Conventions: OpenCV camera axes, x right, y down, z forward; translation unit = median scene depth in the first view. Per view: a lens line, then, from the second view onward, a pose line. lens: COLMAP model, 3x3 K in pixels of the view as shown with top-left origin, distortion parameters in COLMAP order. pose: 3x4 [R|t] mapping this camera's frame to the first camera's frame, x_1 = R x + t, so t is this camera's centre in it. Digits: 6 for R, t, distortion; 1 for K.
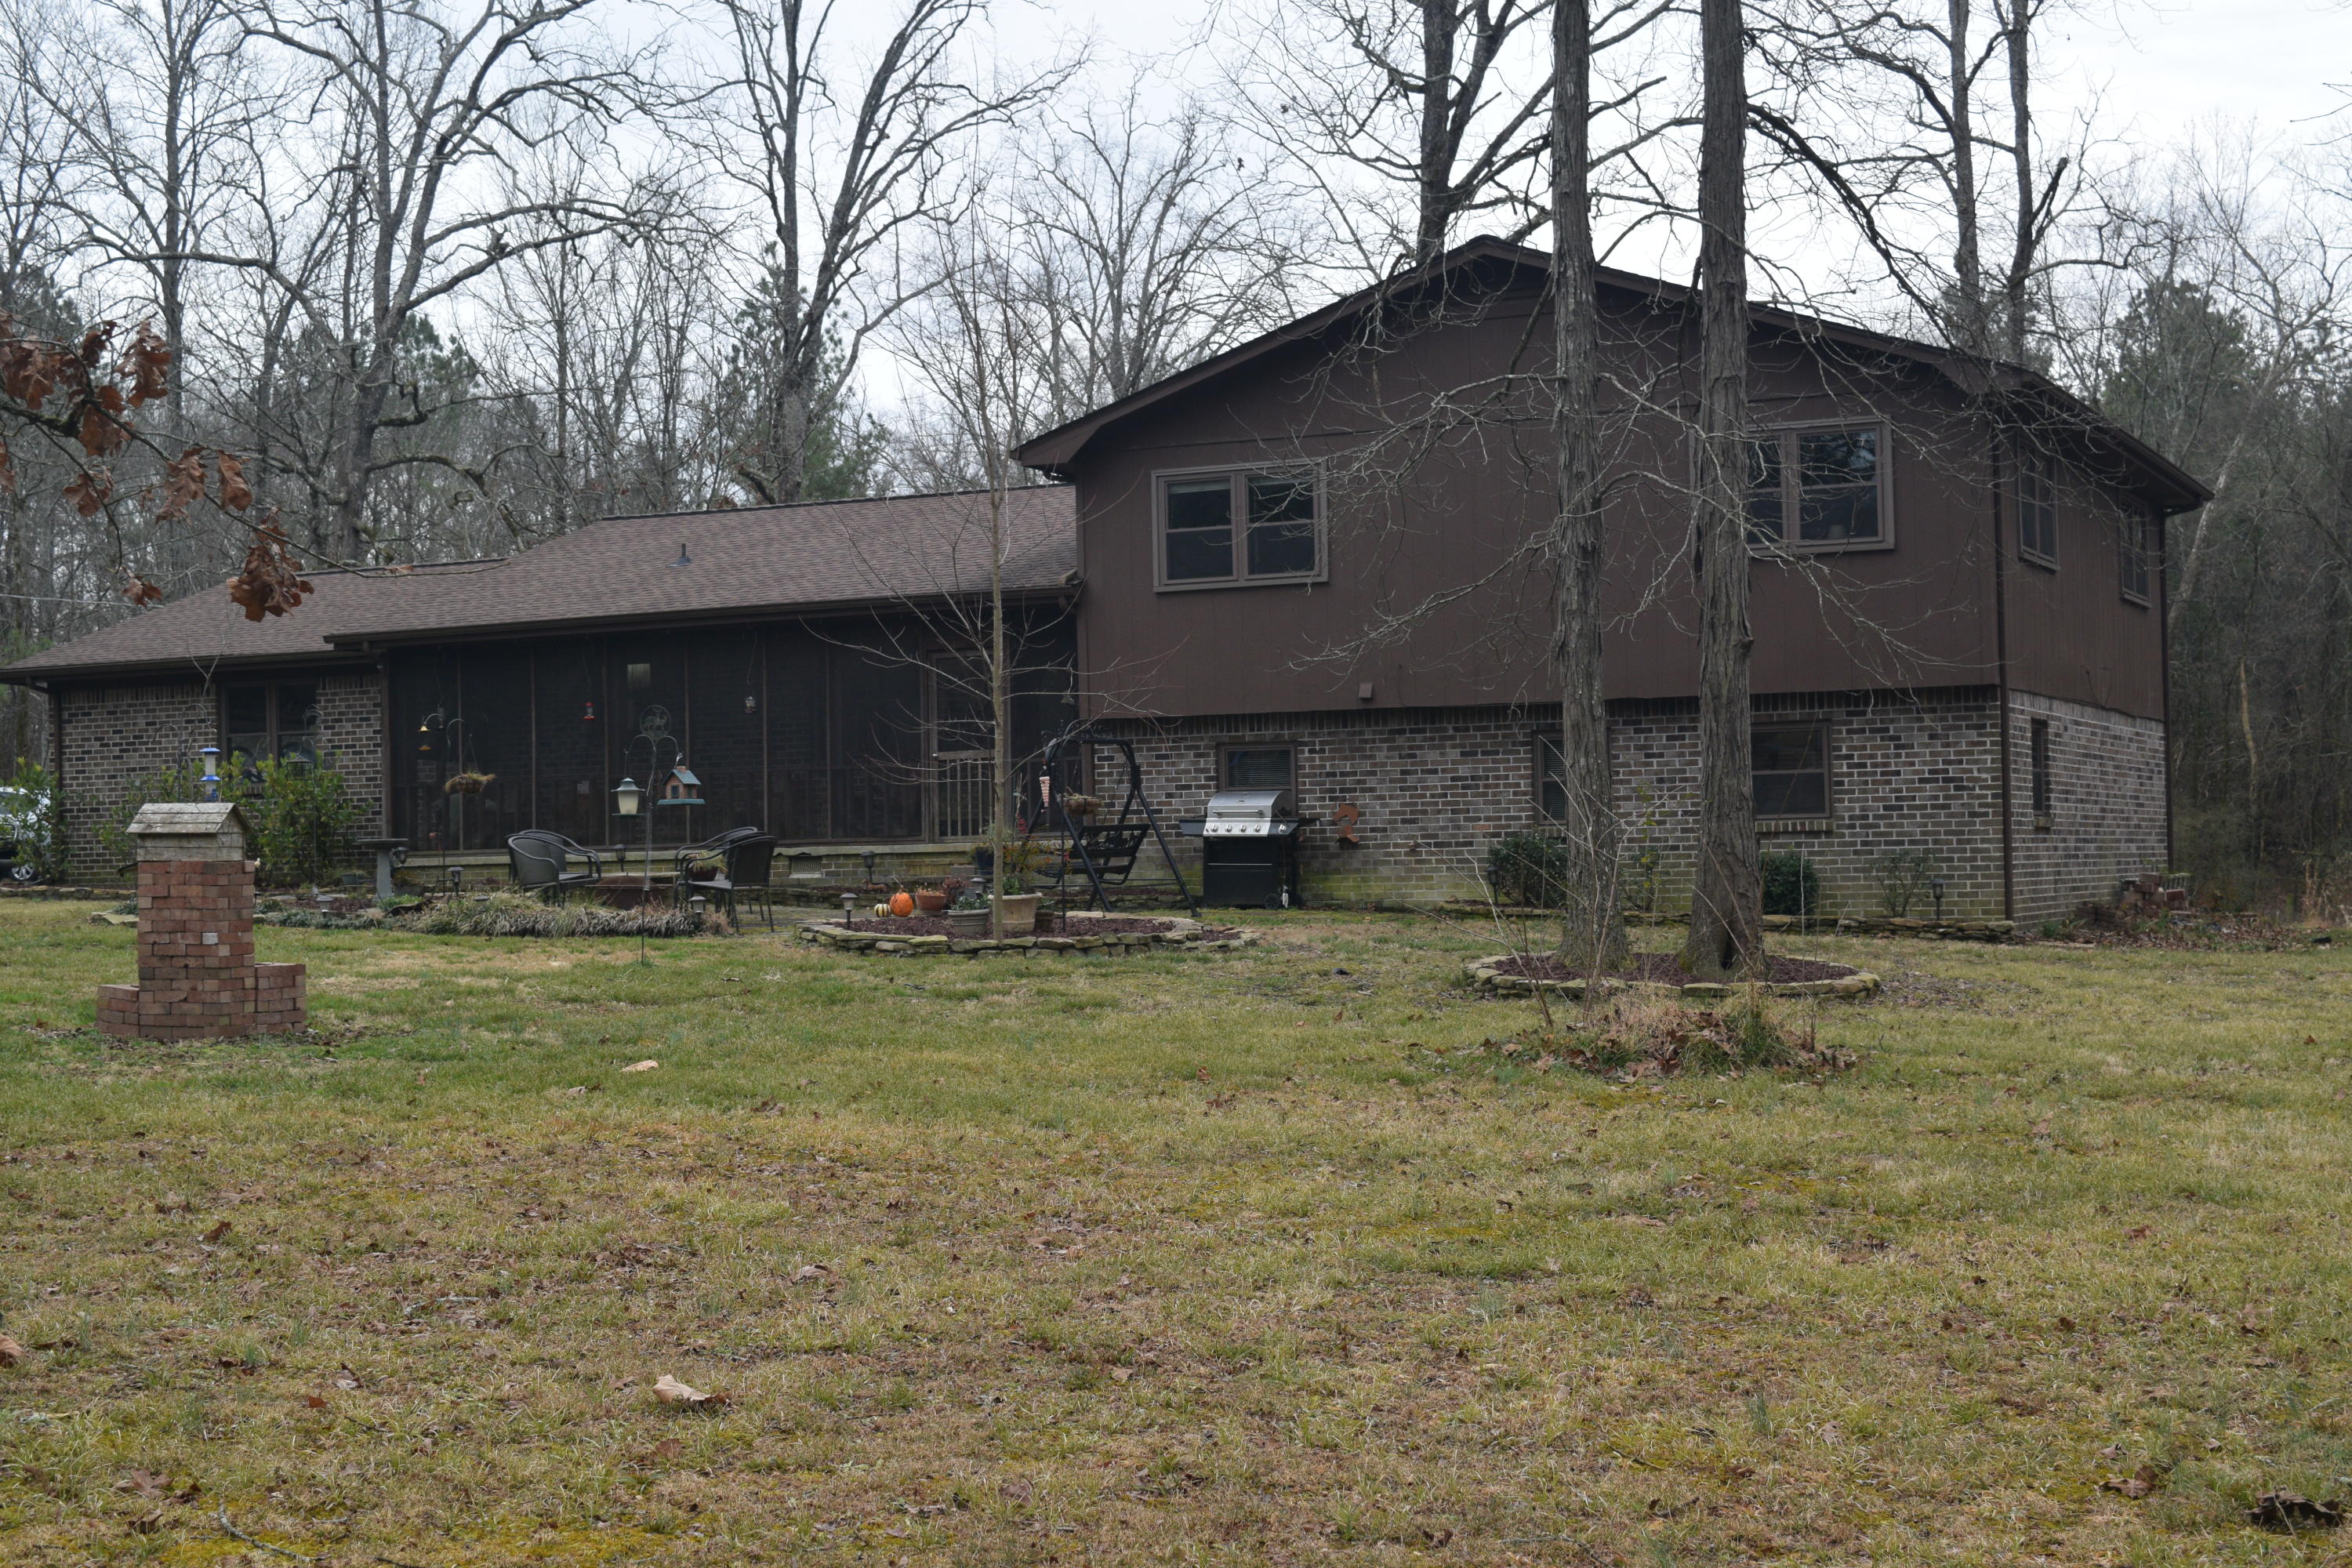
lens RADIAL K [[3266.6, 0, 1171.8], [0, 3266.6, 783.1], [0, 0, 1]] dist [-0.023567, 0.000000]
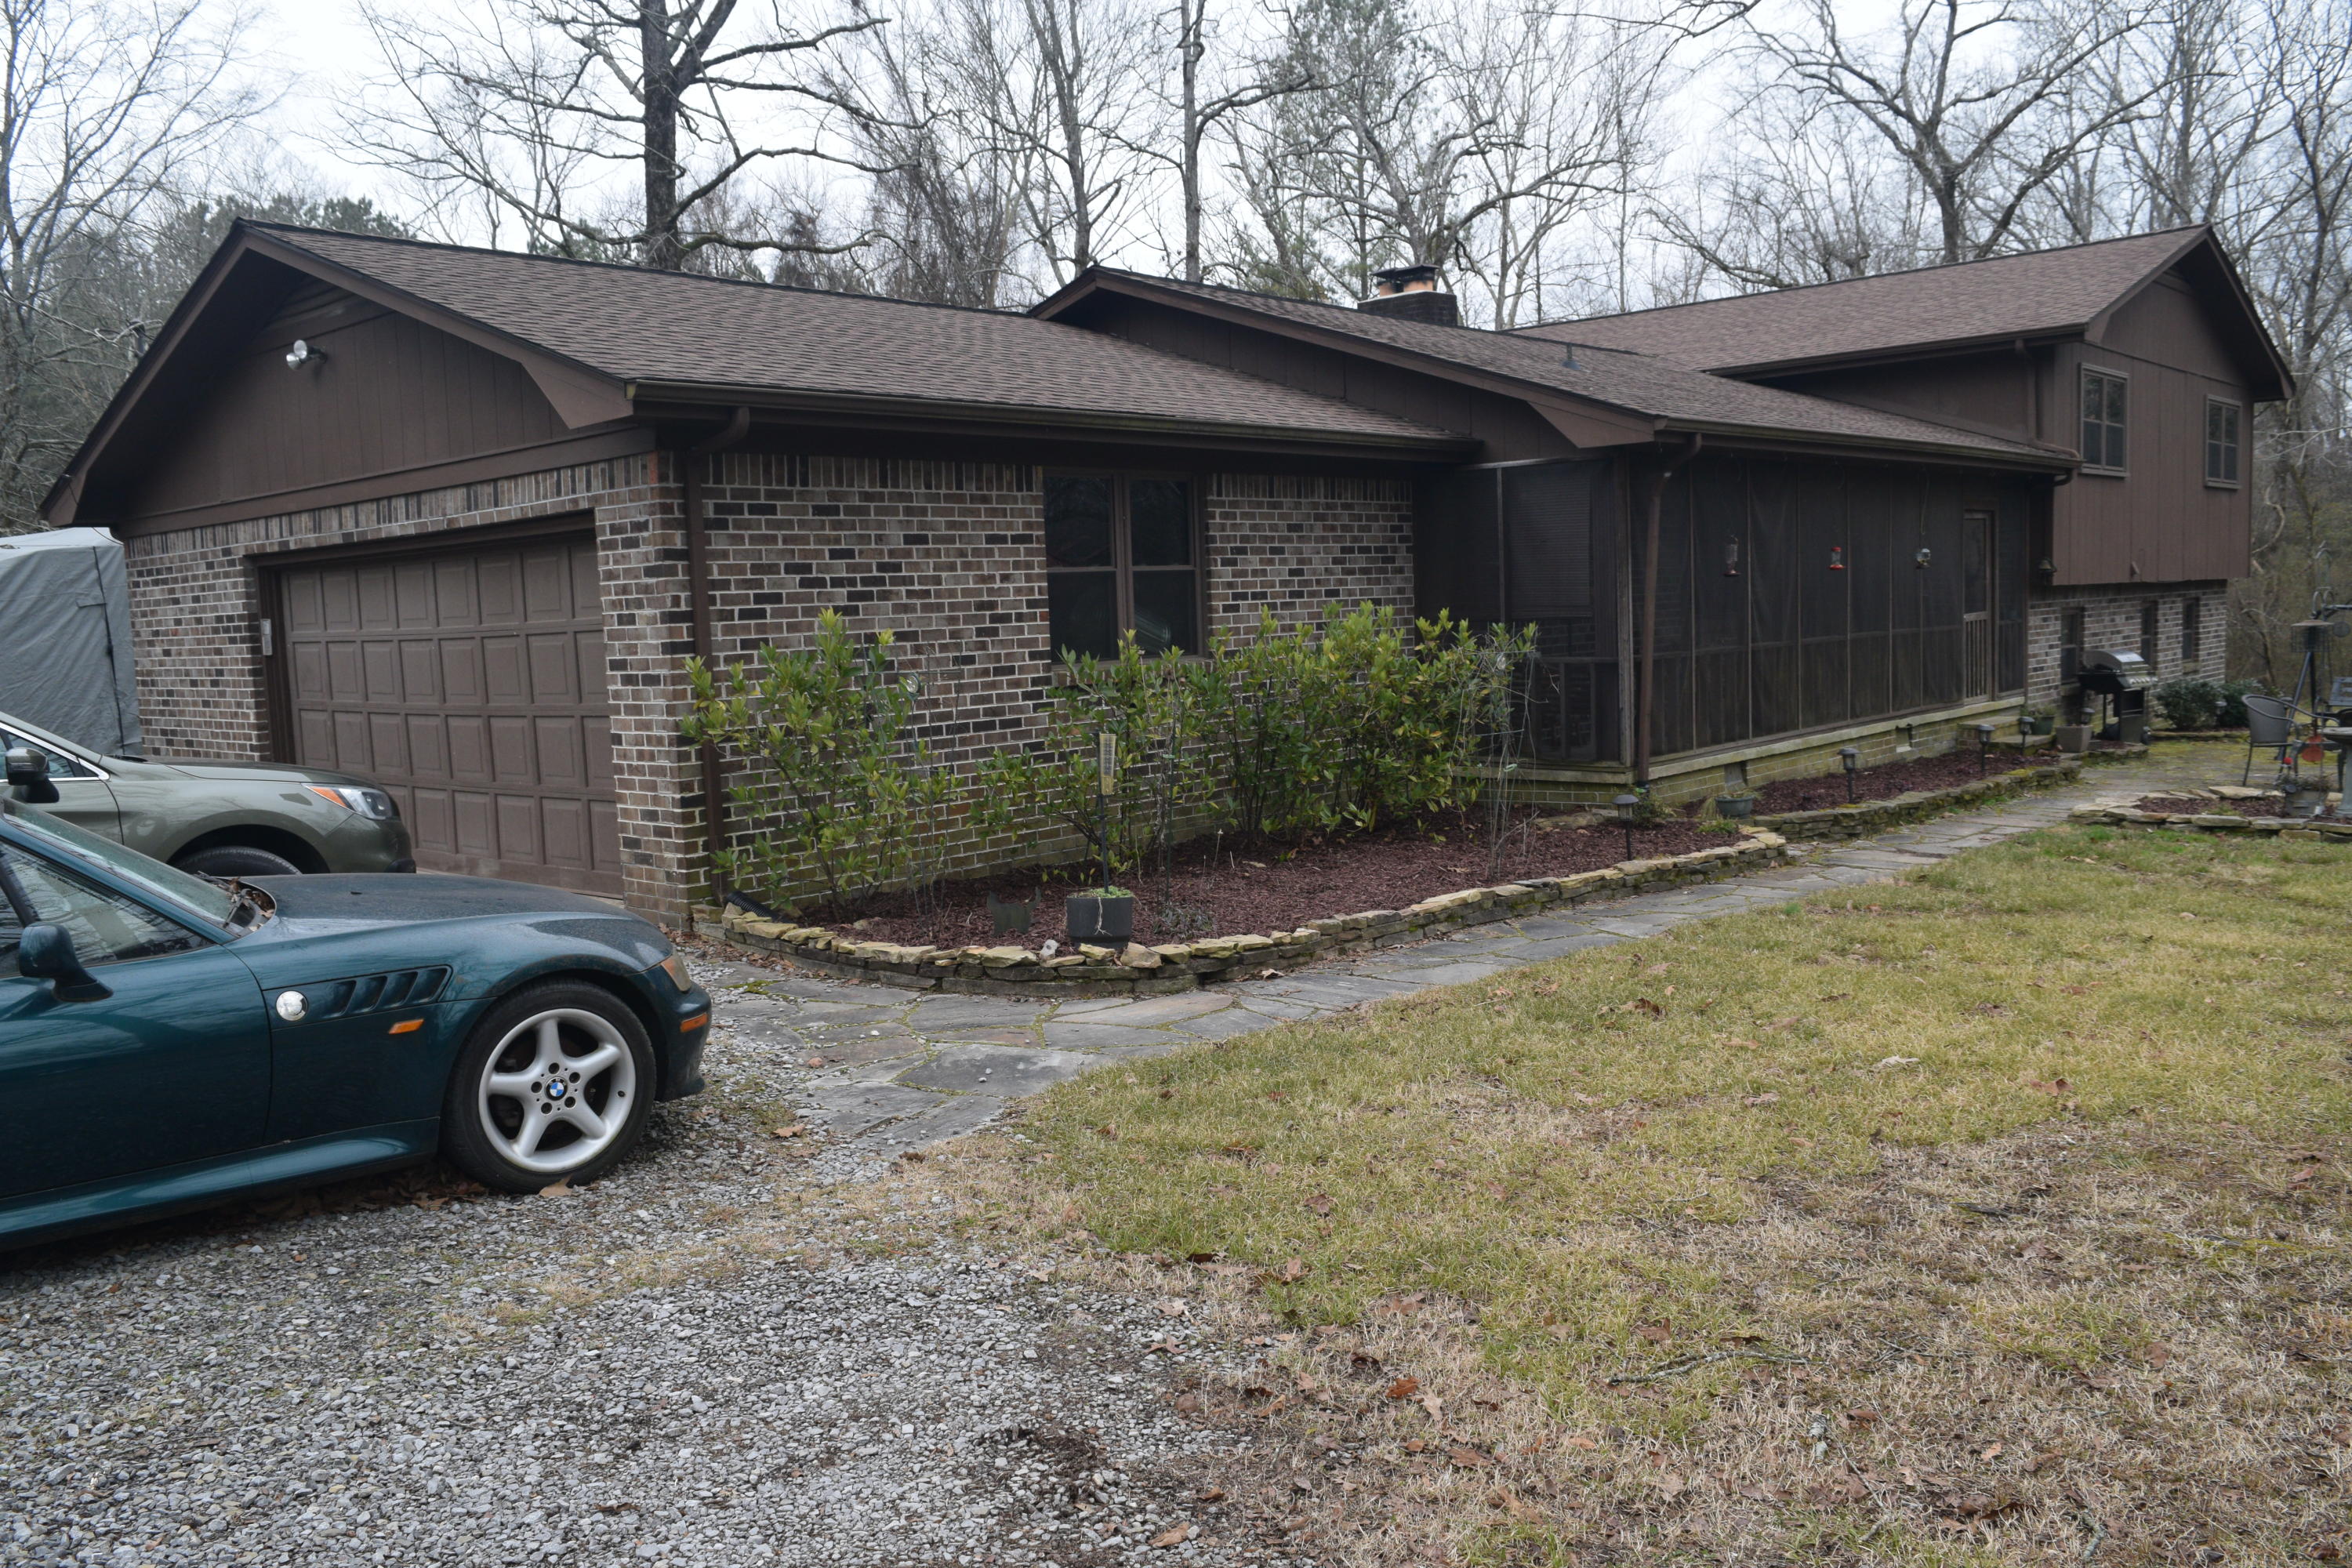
lens RADIAL K [[1822.3, 0, 1172.9], [0, 1822.3, 785.3], [0, 0, 1]] dist [-0.022368, 0.014865]
pose [[0.281419, -0.082646, 0.956019, -0.715523], [0.002426, 0.996342, 0.085418, -0.005505], [-0.959582, -0.021718, 0.280590, 1.161613]]
